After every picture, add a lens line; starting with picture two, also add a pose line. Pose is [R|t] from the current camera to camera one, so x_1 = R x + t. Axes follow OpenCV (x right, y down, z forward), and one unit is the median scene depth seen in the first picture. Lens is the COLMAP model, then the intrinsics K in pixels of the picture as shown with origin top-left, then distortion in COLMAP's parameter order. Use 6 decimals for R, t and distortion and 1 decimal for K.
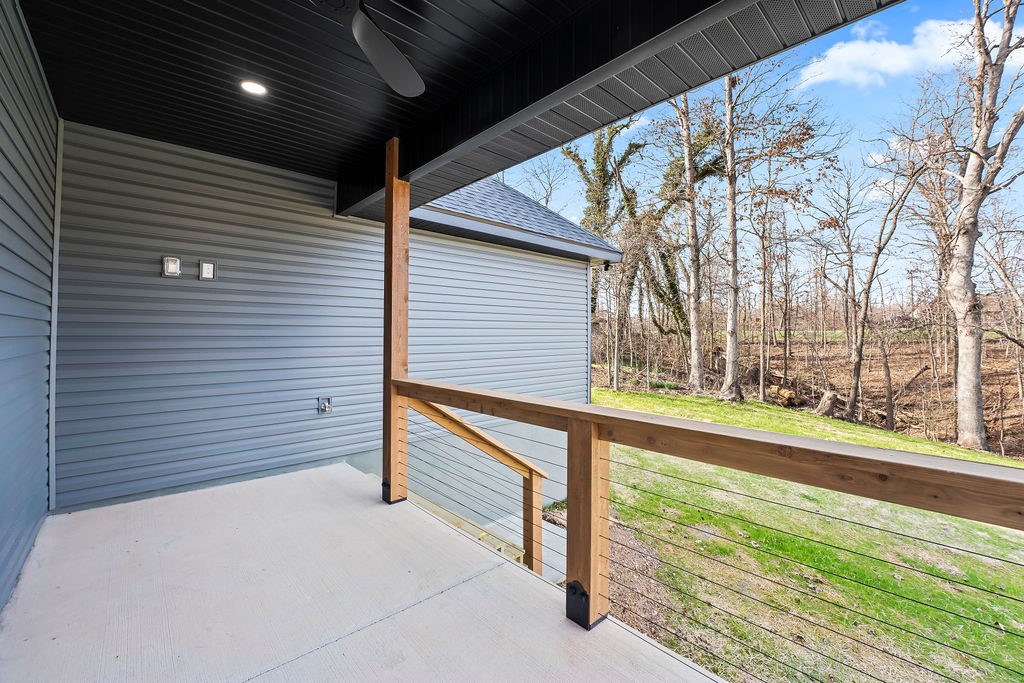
lens RADIAL K [[429.4, 0, 511.9], [0, 429.4, 326.4], [0, 0, 1]] dist [-0.000896, -0.000251]
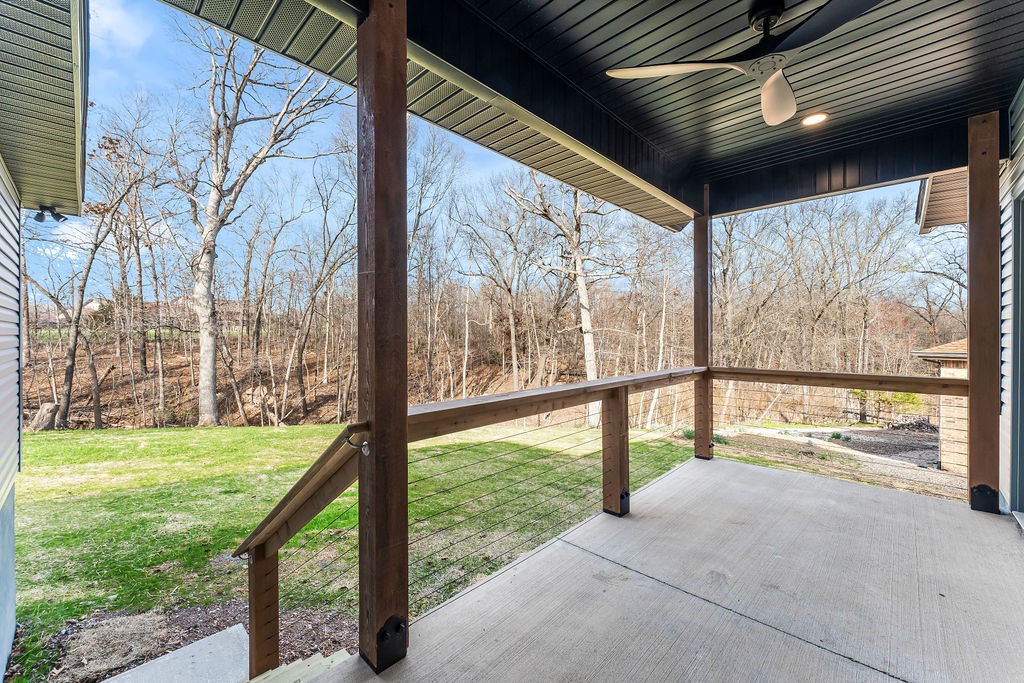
lens RADIAL K [[411.1, 0, 512.3], [0, 411.1, 336.6], [0, 0, 1]] dist [-0.000420, -0.000099]
pose [[-0.050607, -0.004720, 0.998707, -0.165593], [-0.015579, 0.999871, 0.003936, 0.005217], [-0.998597, -0.015360, -0.050674, 0.187860]]
